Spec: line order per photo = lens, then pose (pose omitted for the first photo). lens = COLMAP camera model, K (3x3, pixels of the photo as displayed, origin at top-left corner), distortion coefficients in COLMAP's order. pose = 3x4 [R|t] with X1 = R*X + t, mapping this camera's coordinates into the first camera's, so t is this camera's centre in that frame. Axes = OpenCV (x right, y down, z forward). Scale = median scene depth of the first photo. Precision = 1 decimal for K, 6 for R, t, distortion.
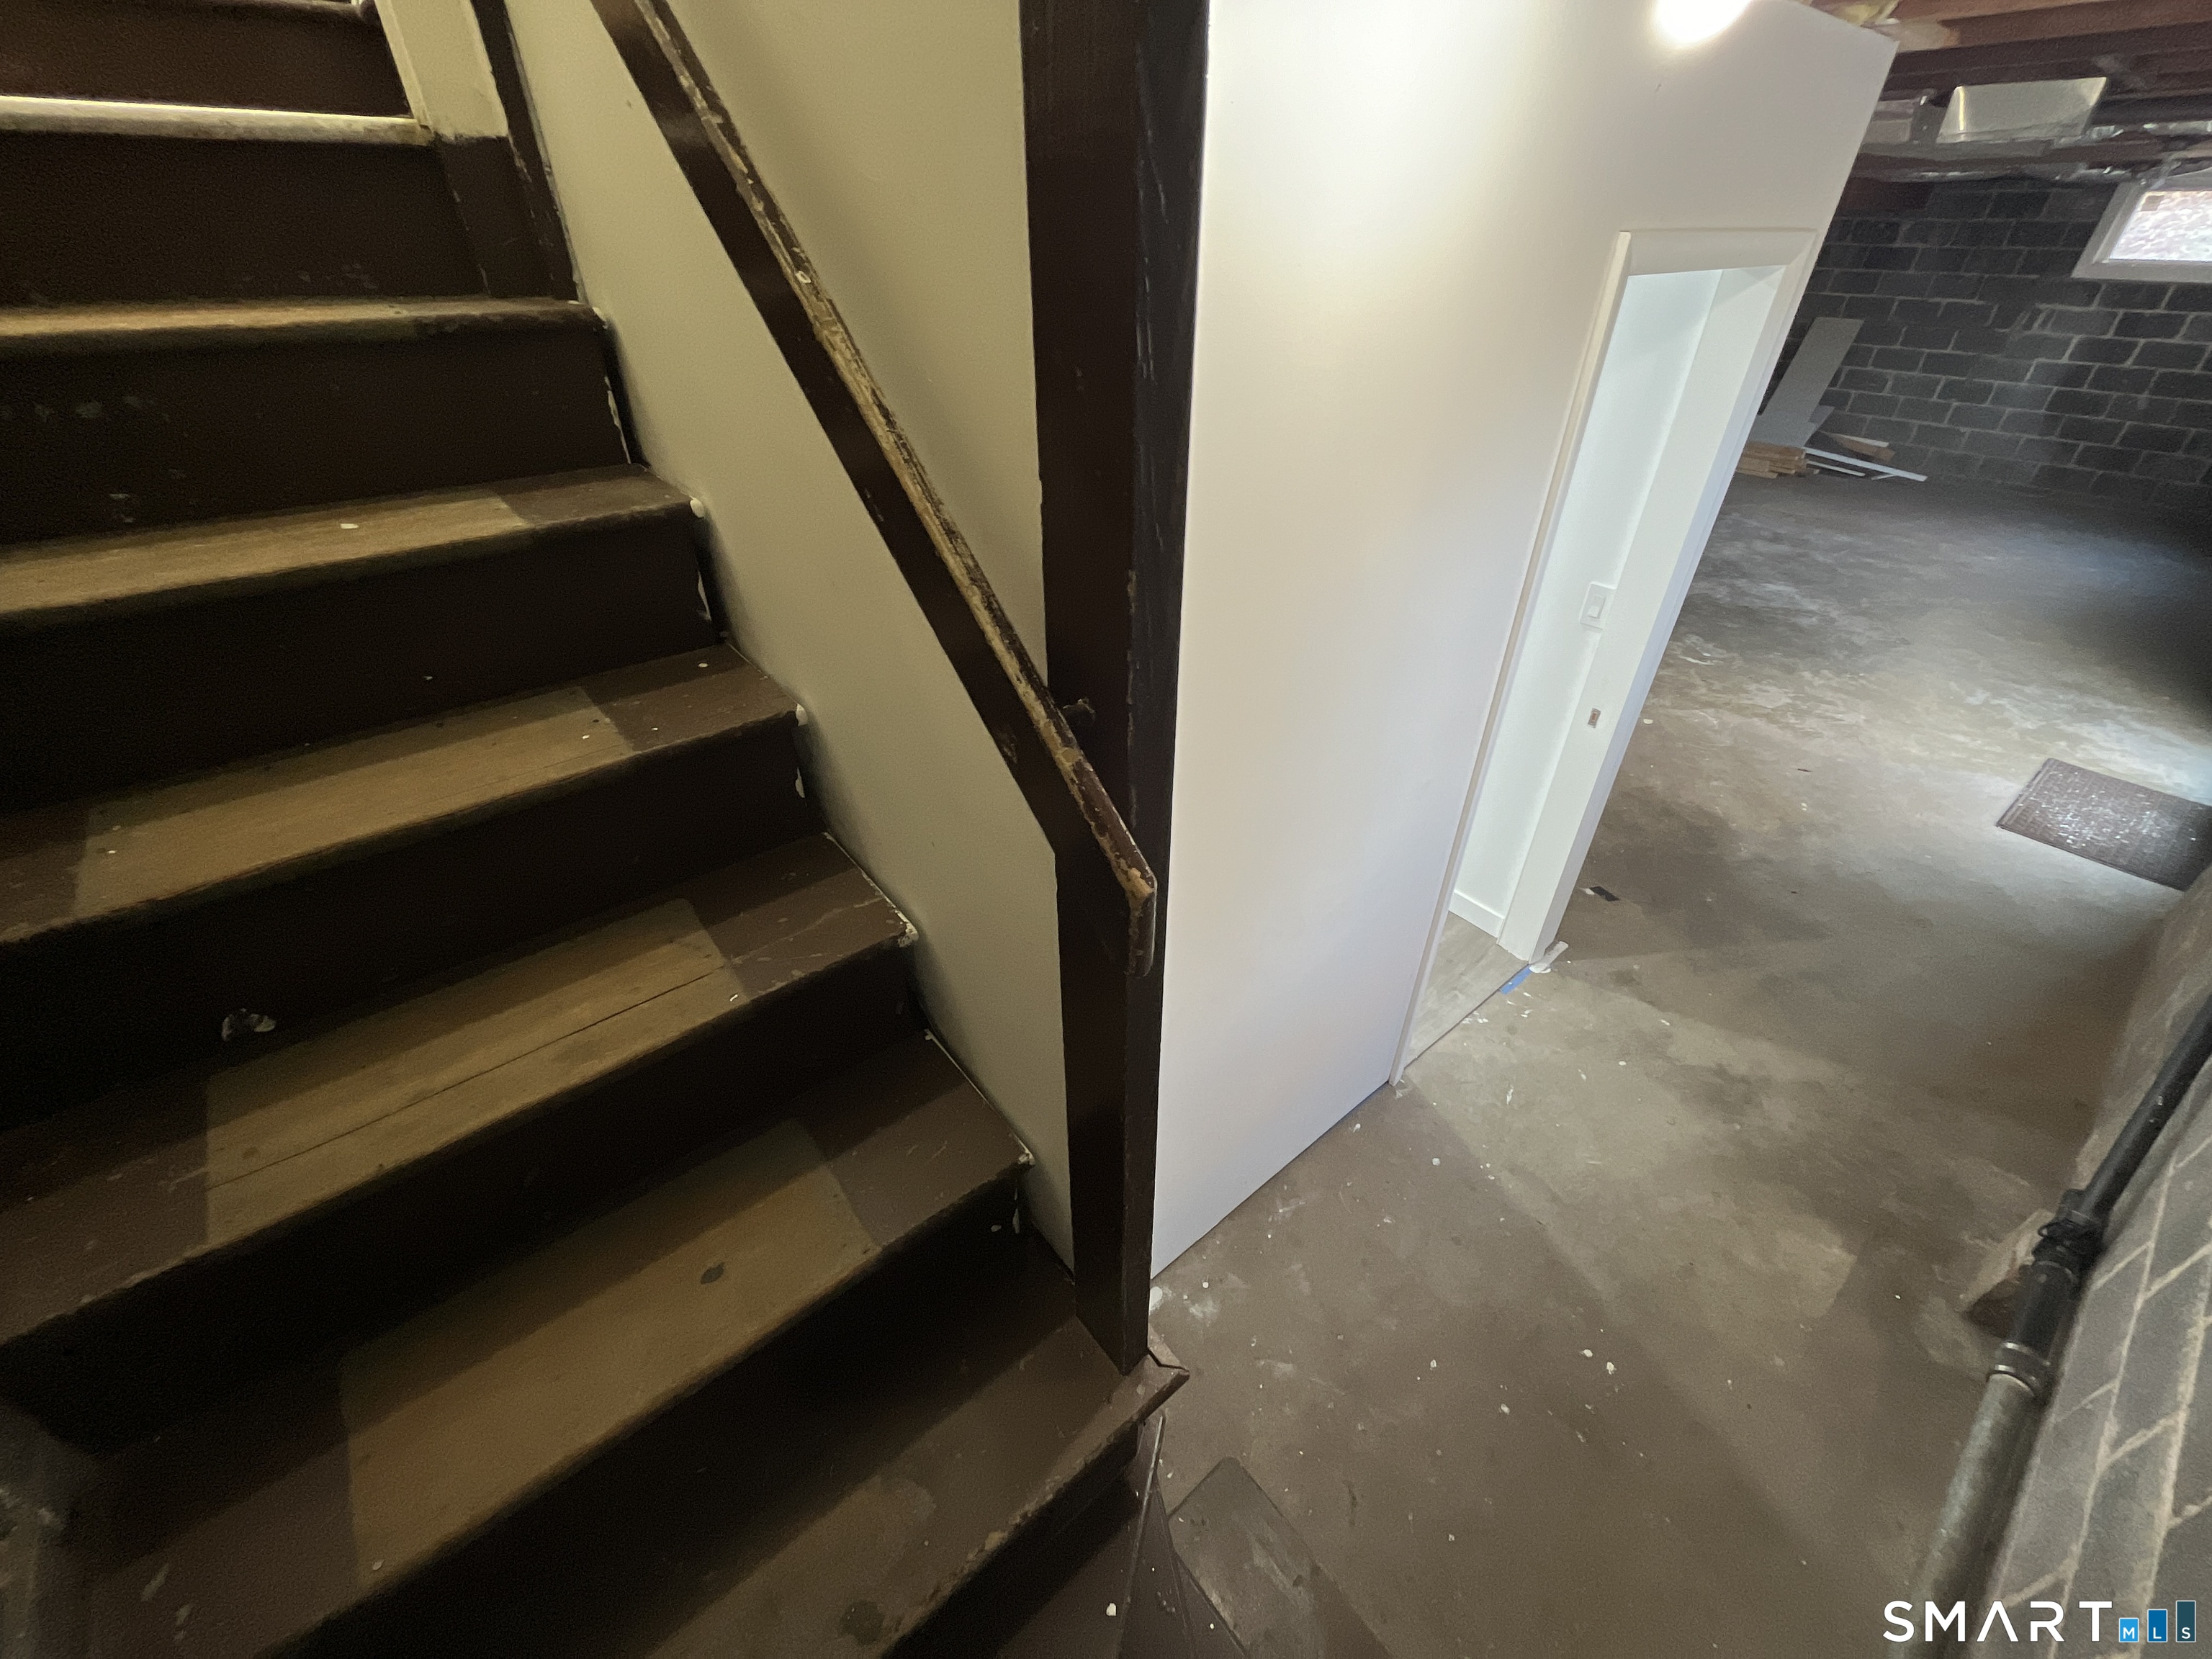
lens RADIAL K [[883.5, 0, 1111.1], [0, 883.5, 826.4], [0, 0, 1]] dist [-0.003795, -0.000500]
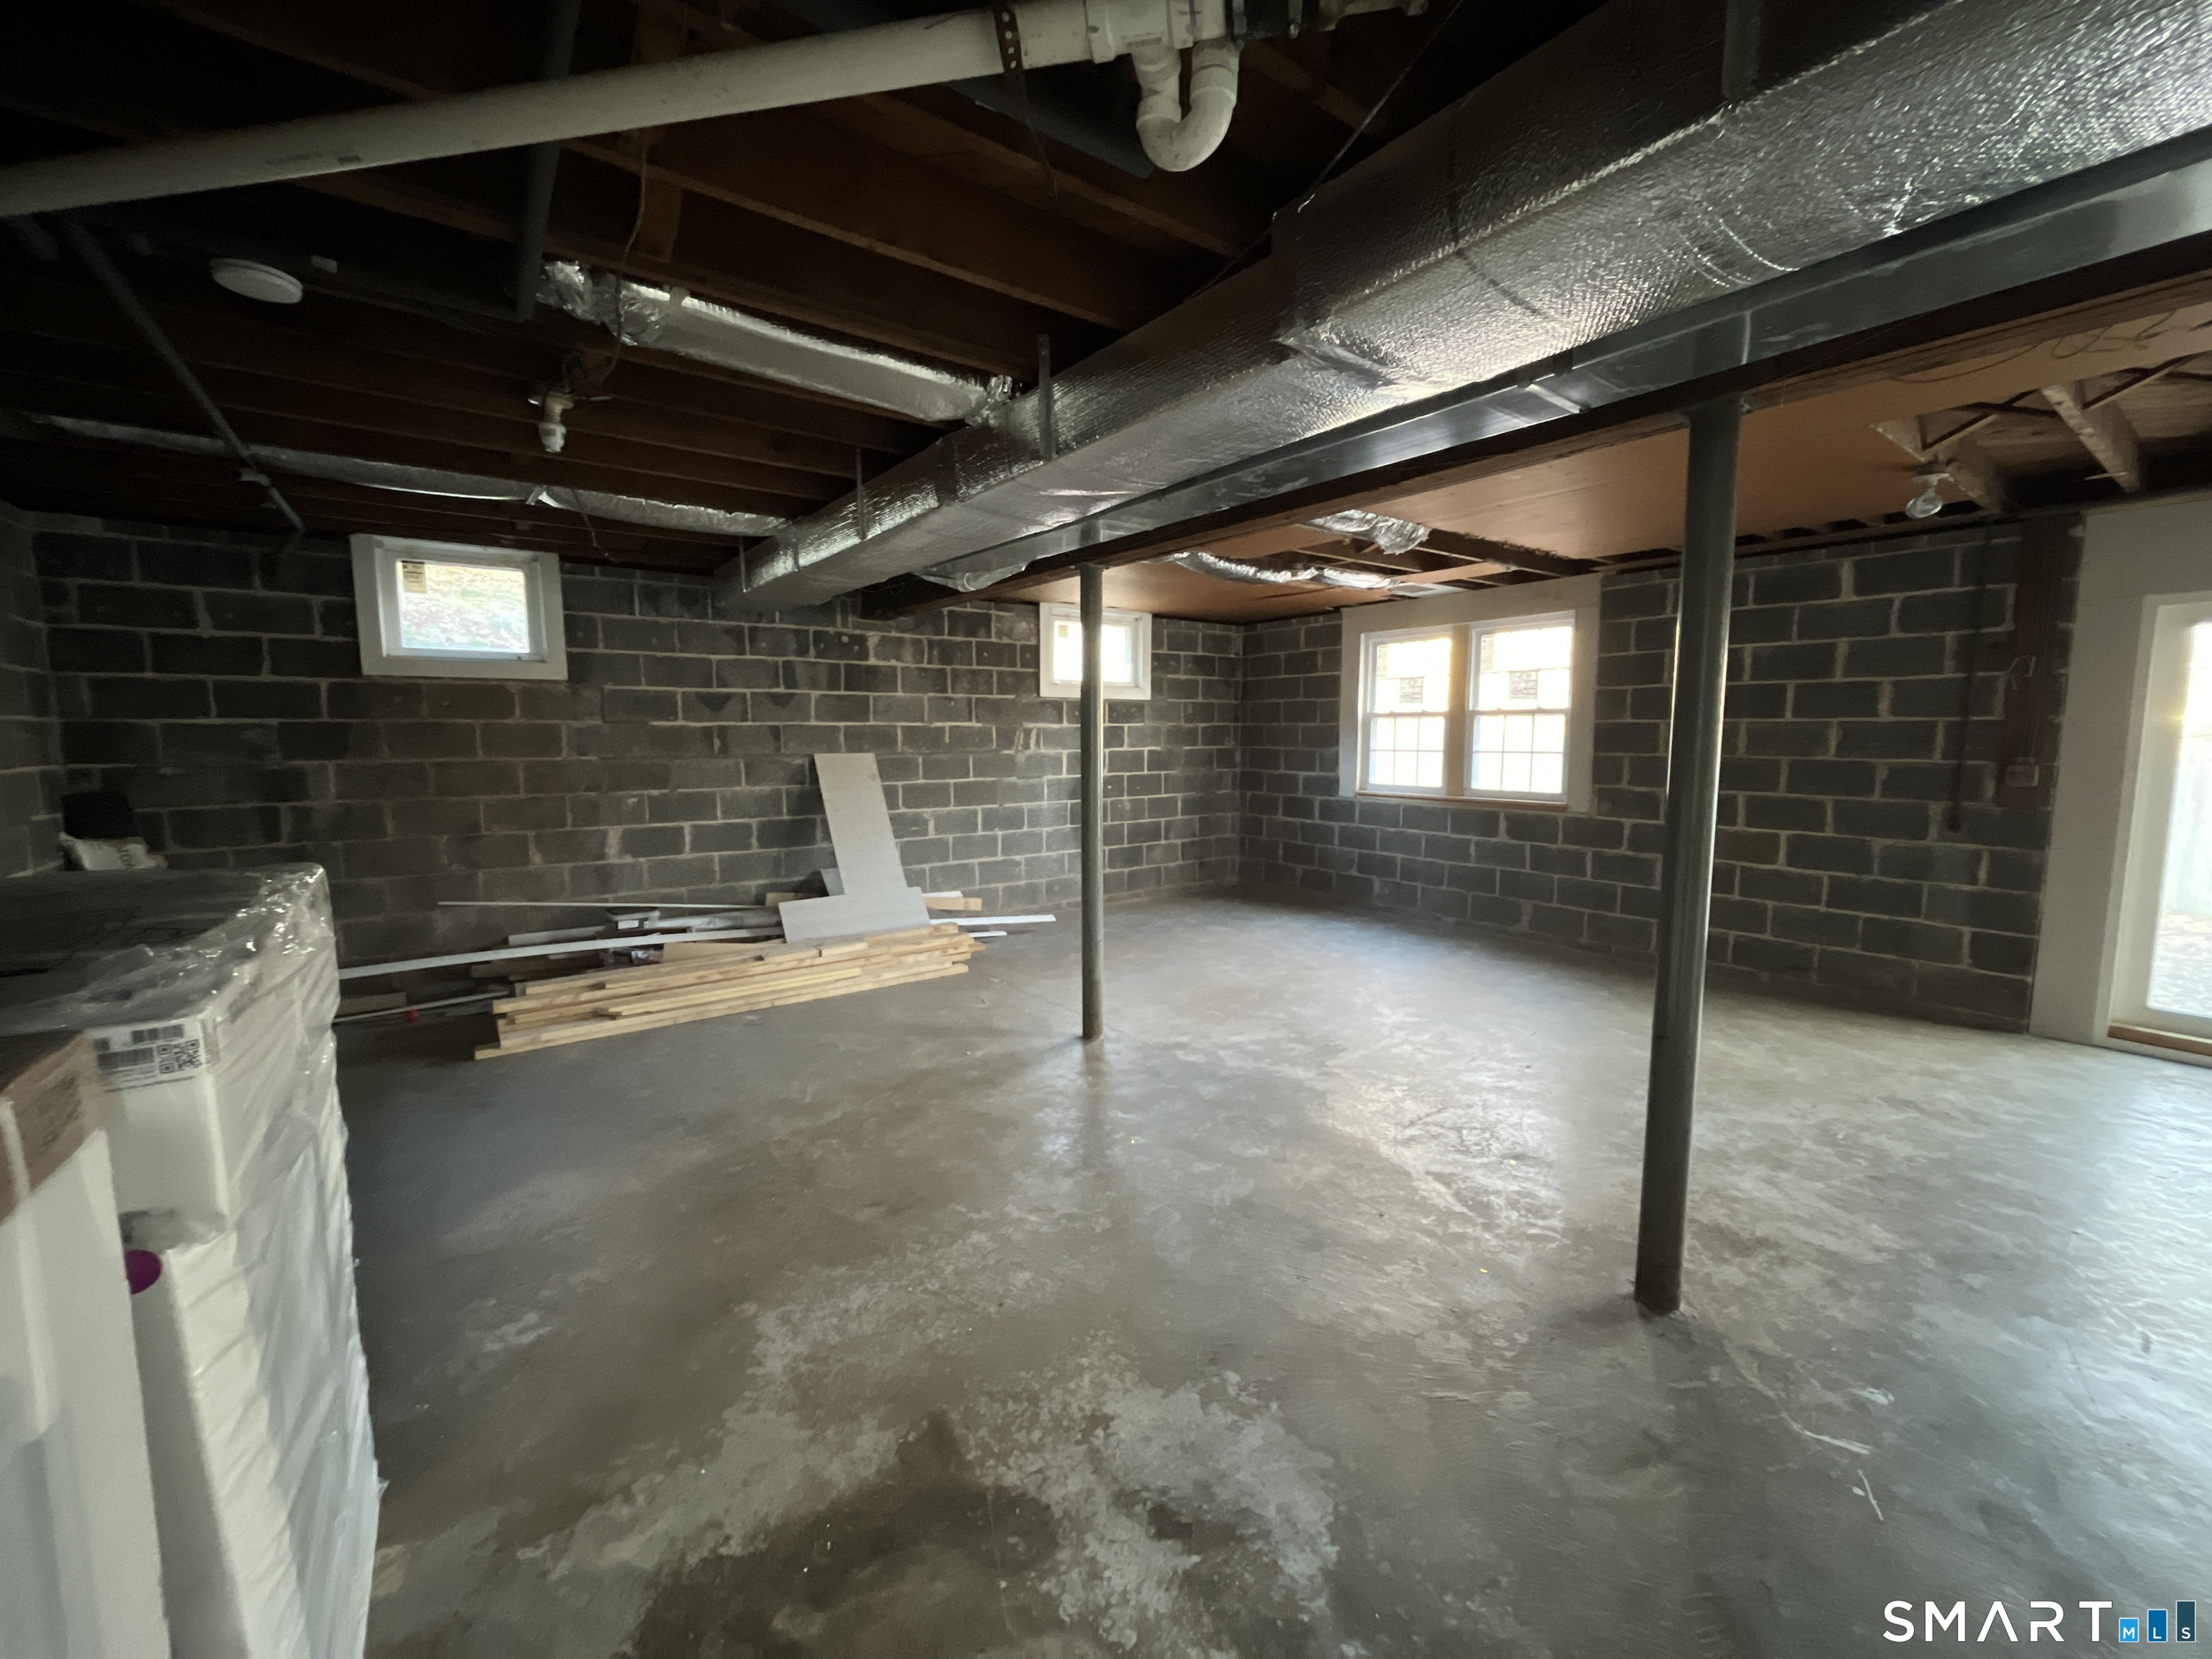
lens RADIAL K [[883.5, 0, 1108.4], [0, 883.5, 832.4], [0, 0, 1]] dist [-0.003795, -0.000500]
pose [[0.054105, -0.114475, 0.991952, 0.285192], [0.569975, 0.819208, 0.063451, -0.841660], [-0.819879, 0.561955, 0.109571, 1.465315]]
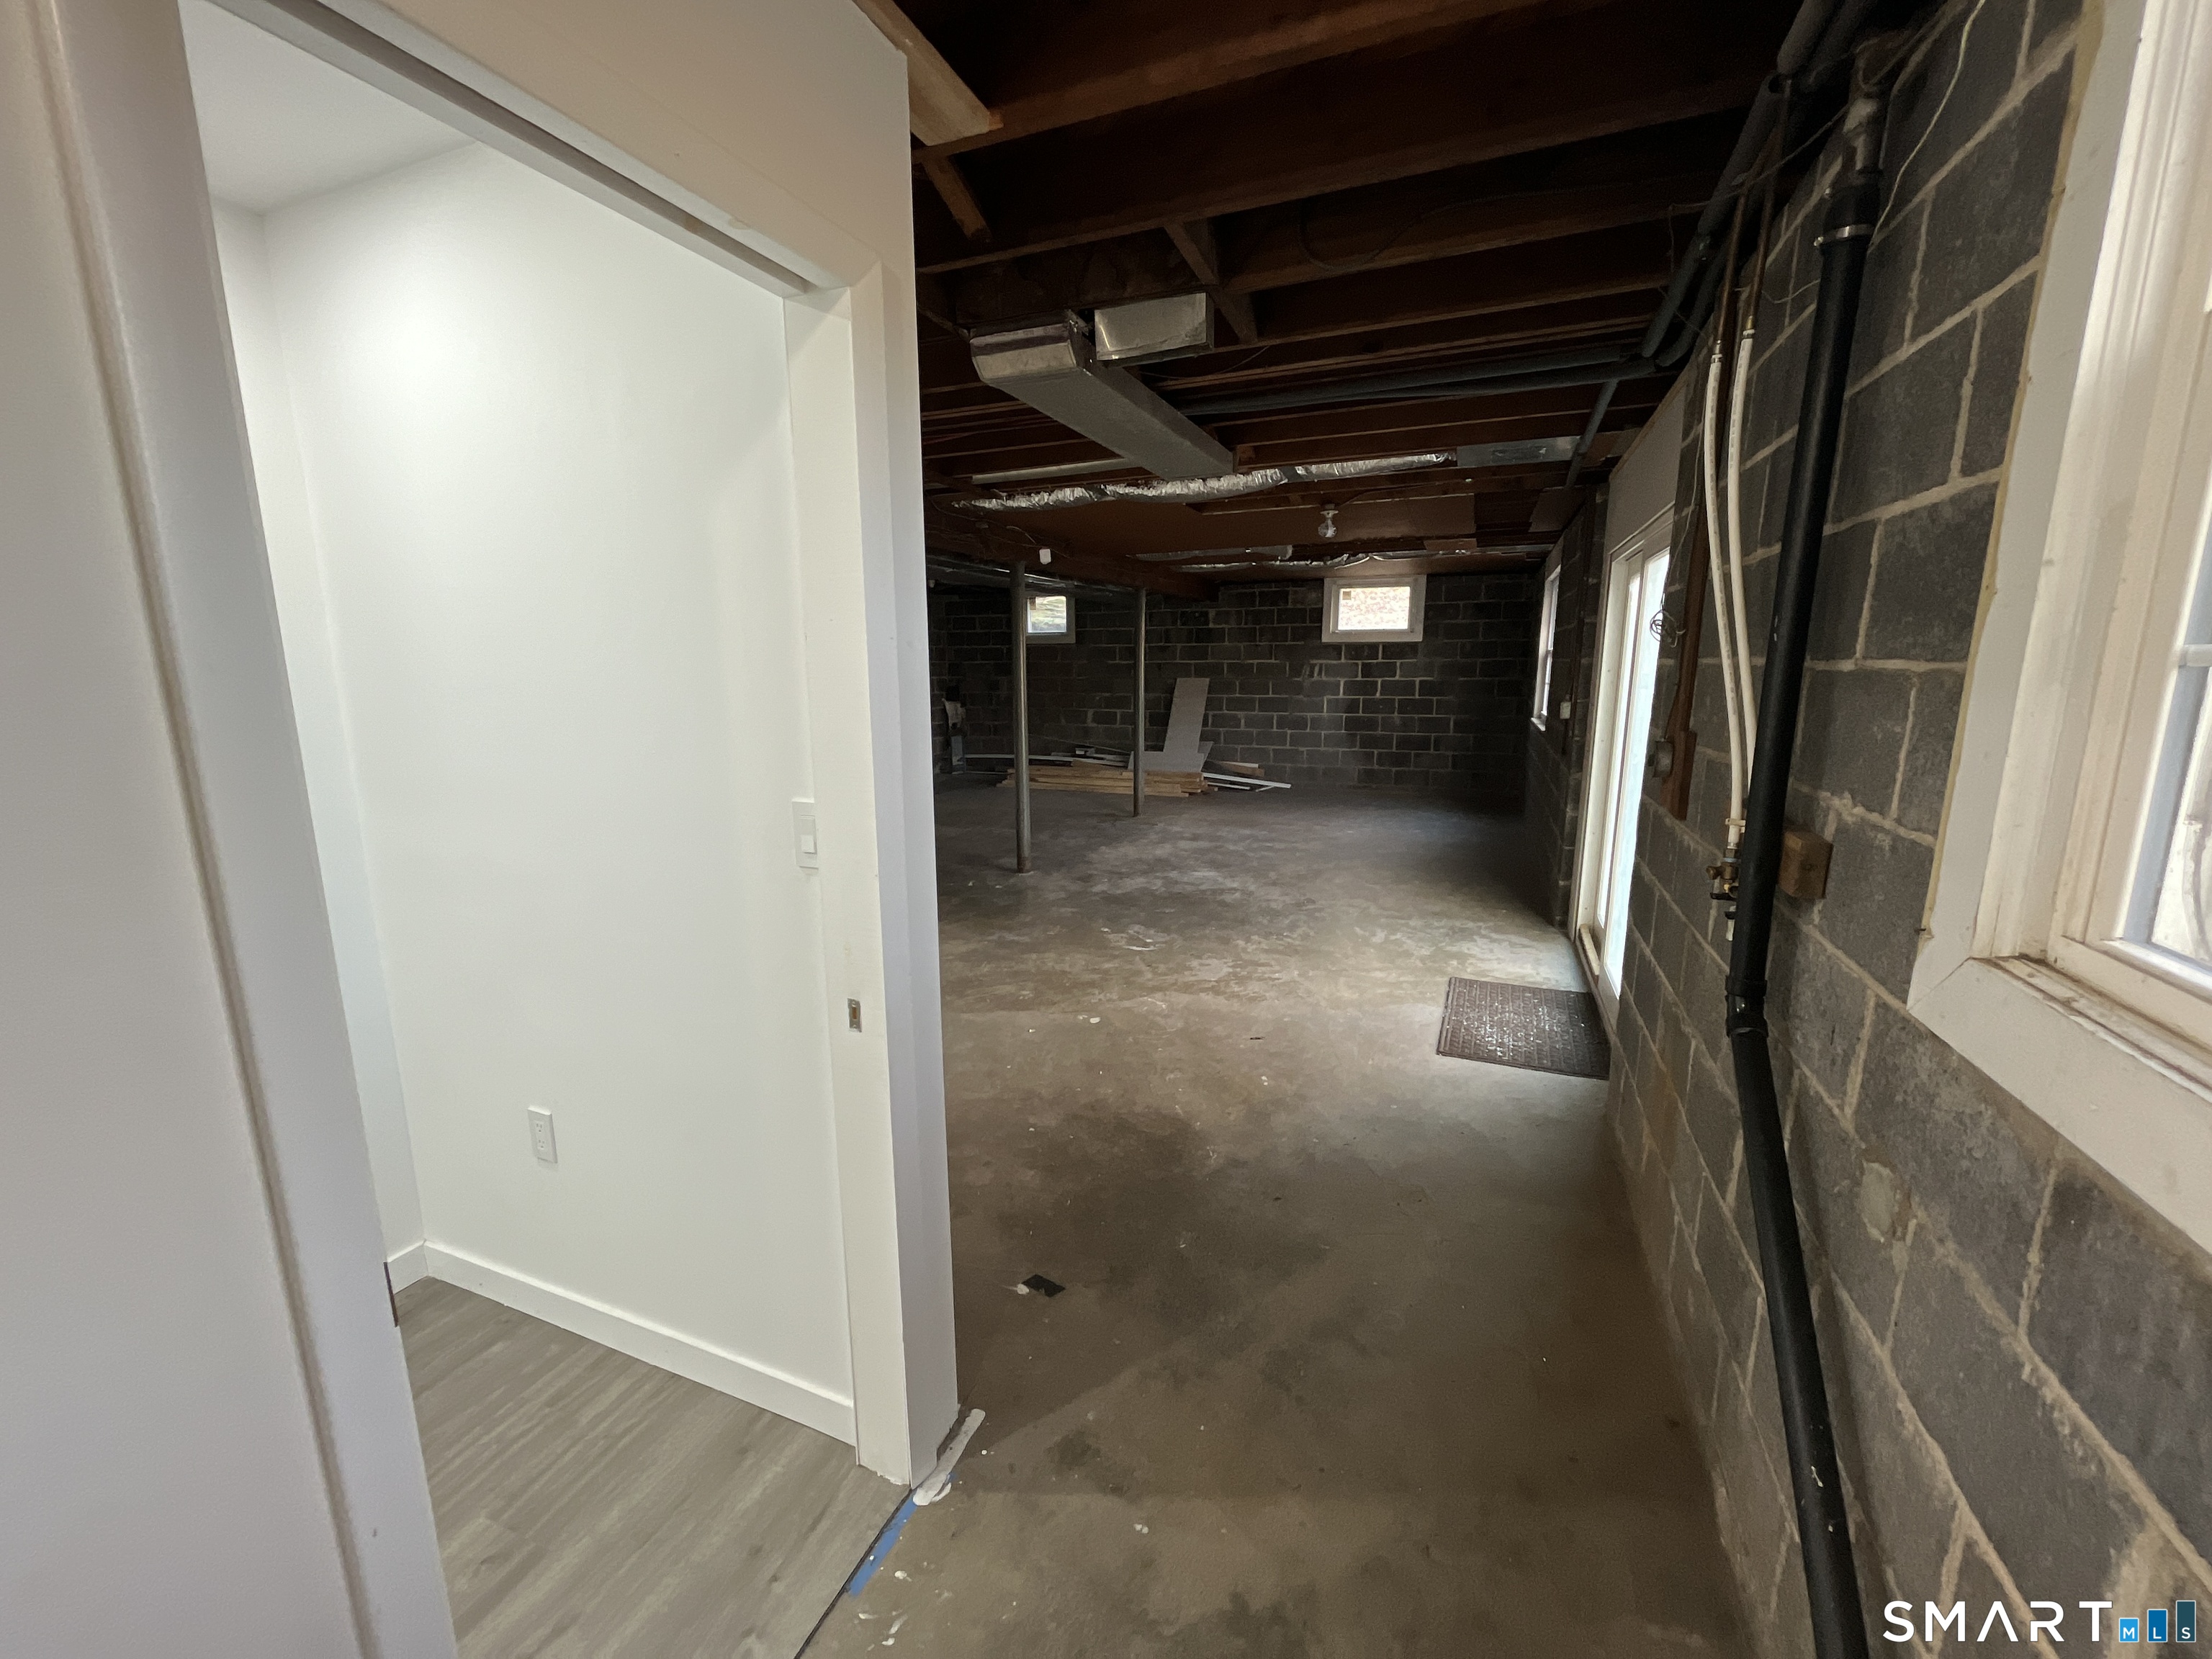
lens RADIAL K [[883.5, 0, 1104.4], [0, 883.5, 823.6], [0, 0, 1]] dist [-0.003795, -0.000500]
pose [[0.883152, -0.090707, 0.460234, 0.233203], [0.272265, 0.898073, -0.345453, 0.005502], [-0.381989, 0.430393, 0.817830, 0.216423]]
